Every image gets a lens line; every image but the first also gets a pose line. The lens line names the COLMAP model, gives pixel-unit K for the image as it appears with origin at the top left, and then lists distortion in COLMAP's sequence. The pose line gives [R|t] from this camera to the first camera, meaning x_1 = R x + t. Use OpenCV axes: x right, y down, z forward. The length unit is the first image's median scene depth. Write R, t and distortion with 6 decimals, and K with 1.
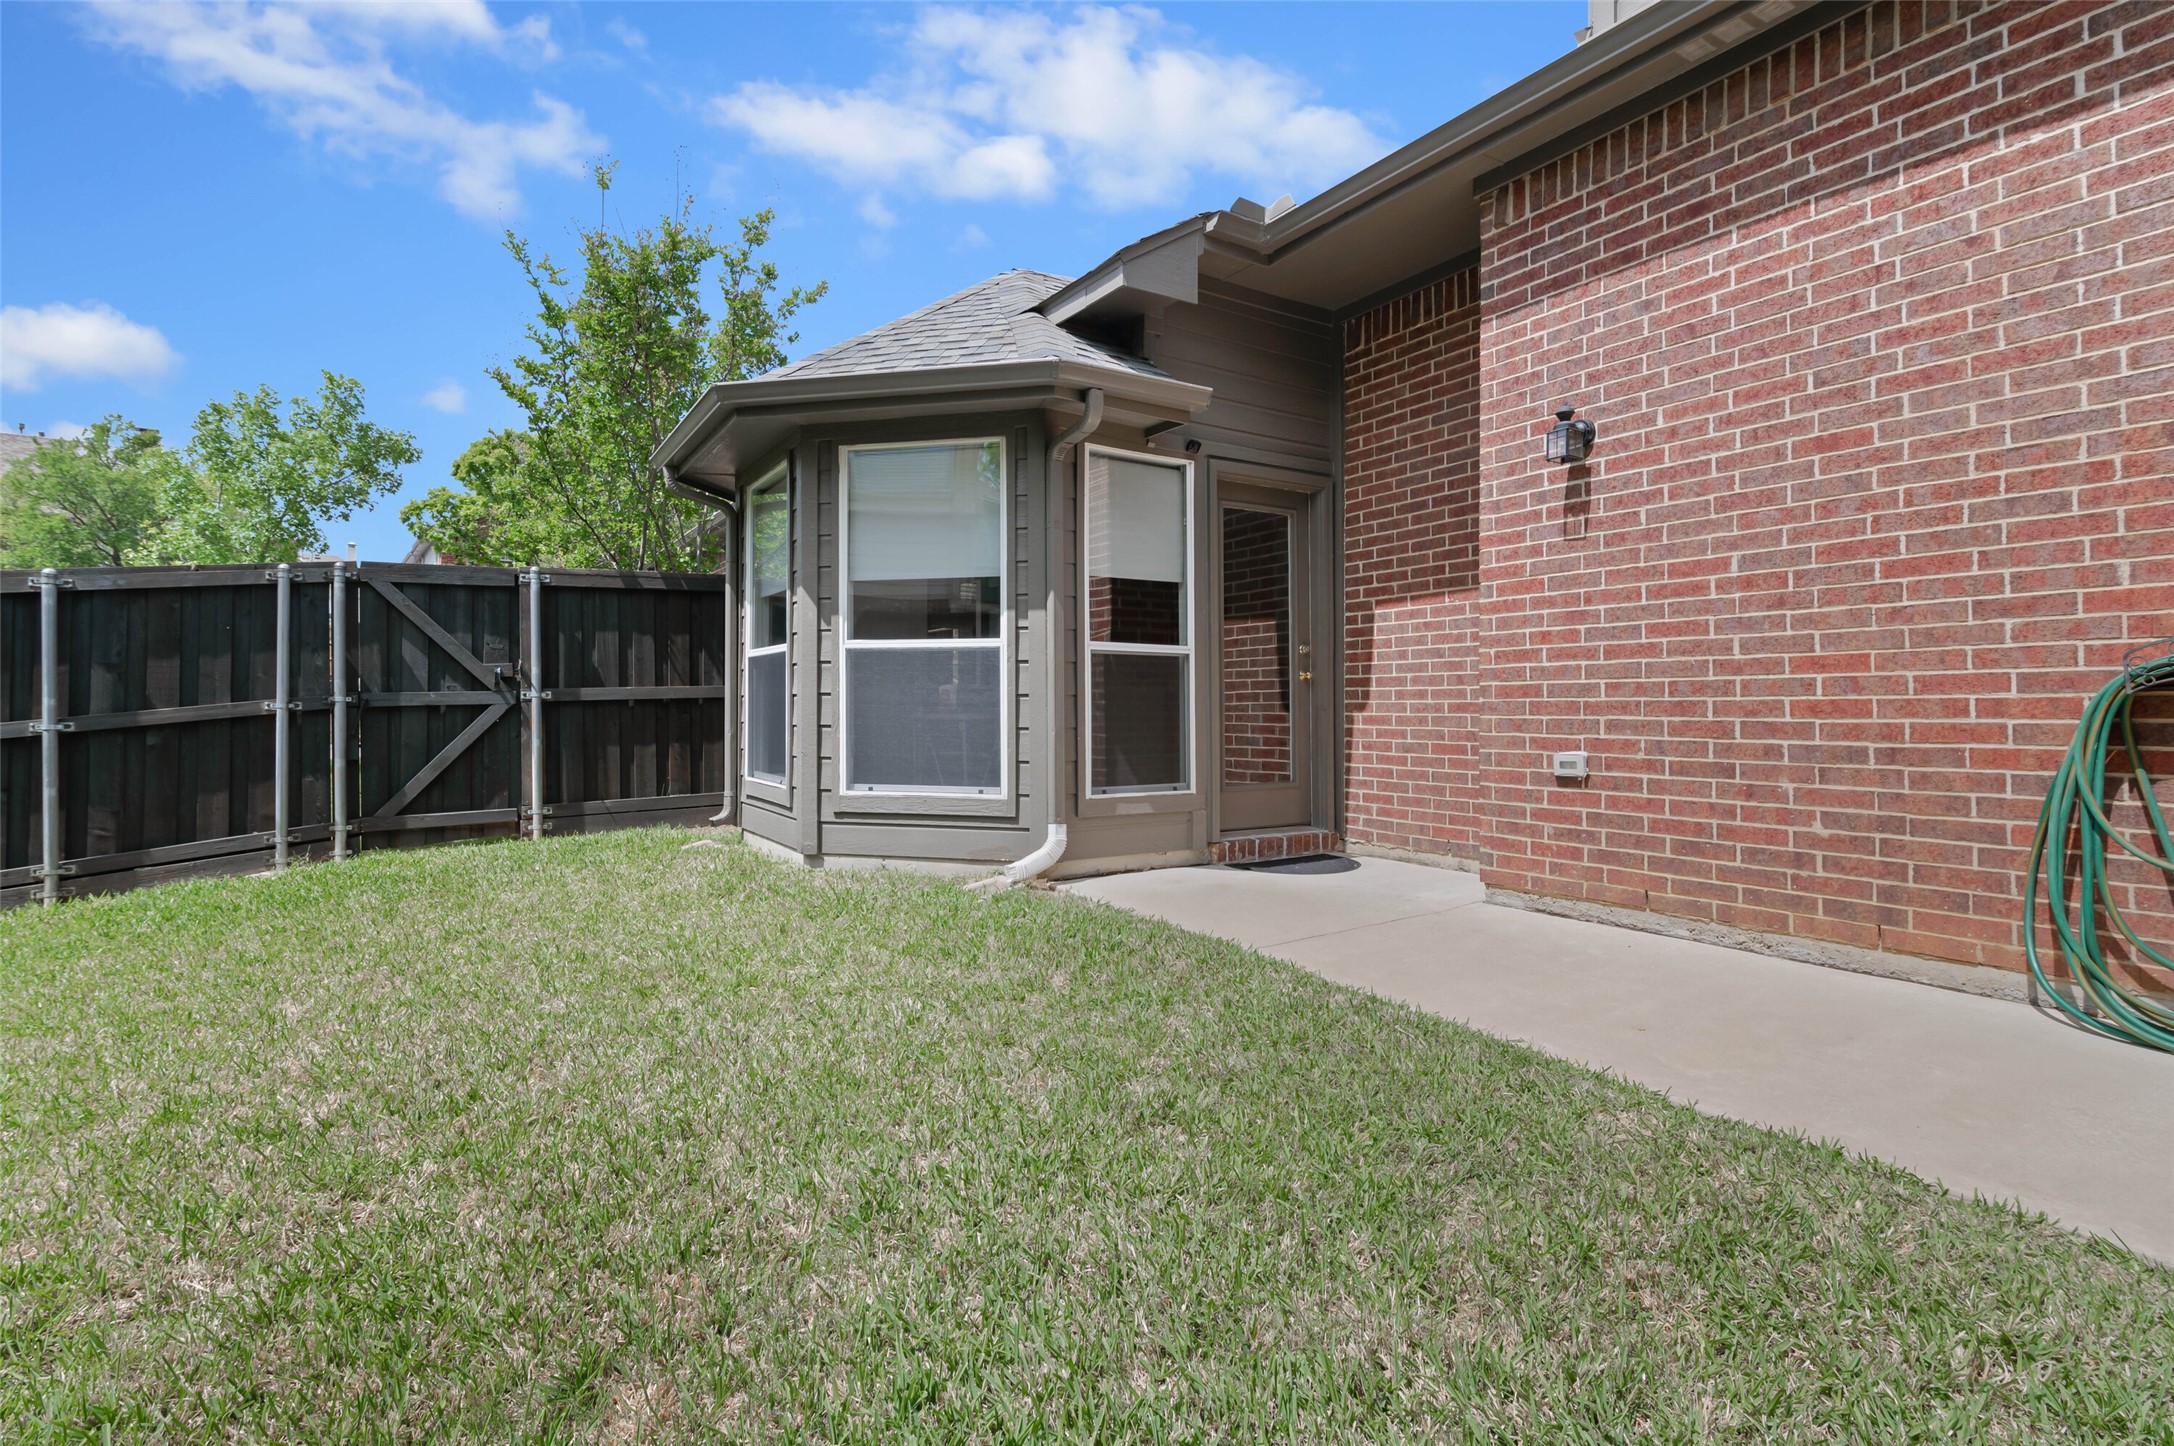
lens RADIAL K [[1023.7, 0, 1092.9], [0, 1023.7, 705.8], [0, 0, 1]] dist [-0.008630, 0.001190]
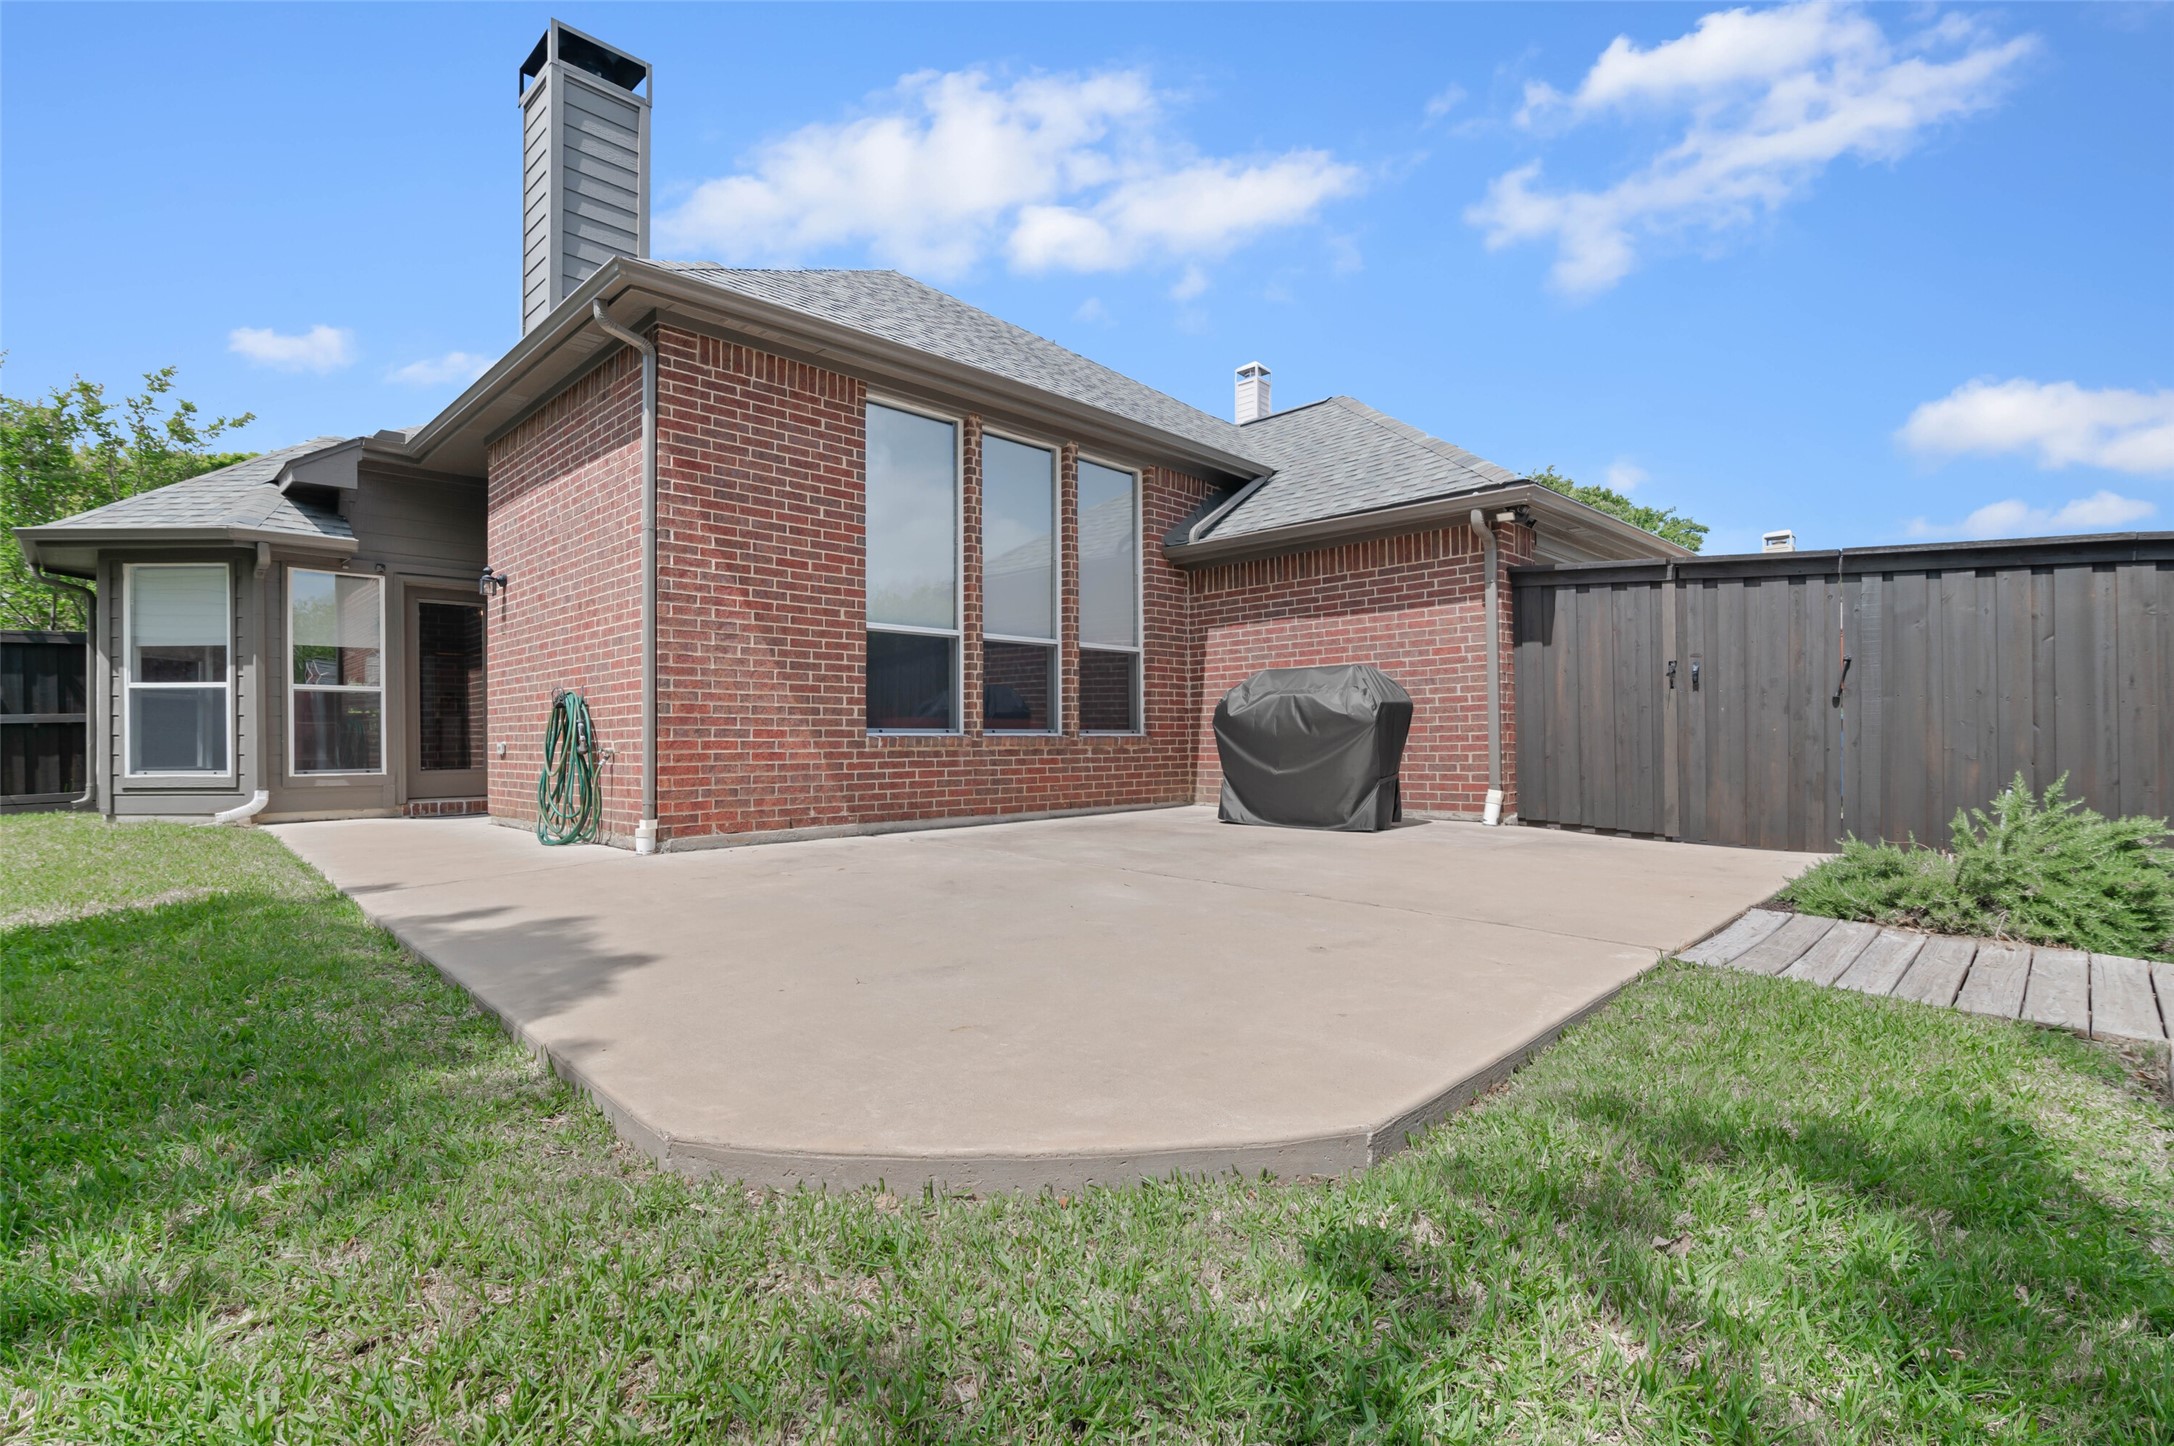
lens RADIAL K [[1023.7, 0, 1084.4], [0, 1023.7, 722.1], [0, 0, 1]] dist [-0.008630, 0.001190]
pose [[0.978473, -0.007734, 0.206229, 0.916986], [0.010829, 0.999845, -0.013884, 0.037521], [-0.206090, 0.015818, 0.978405, -0.904238]]
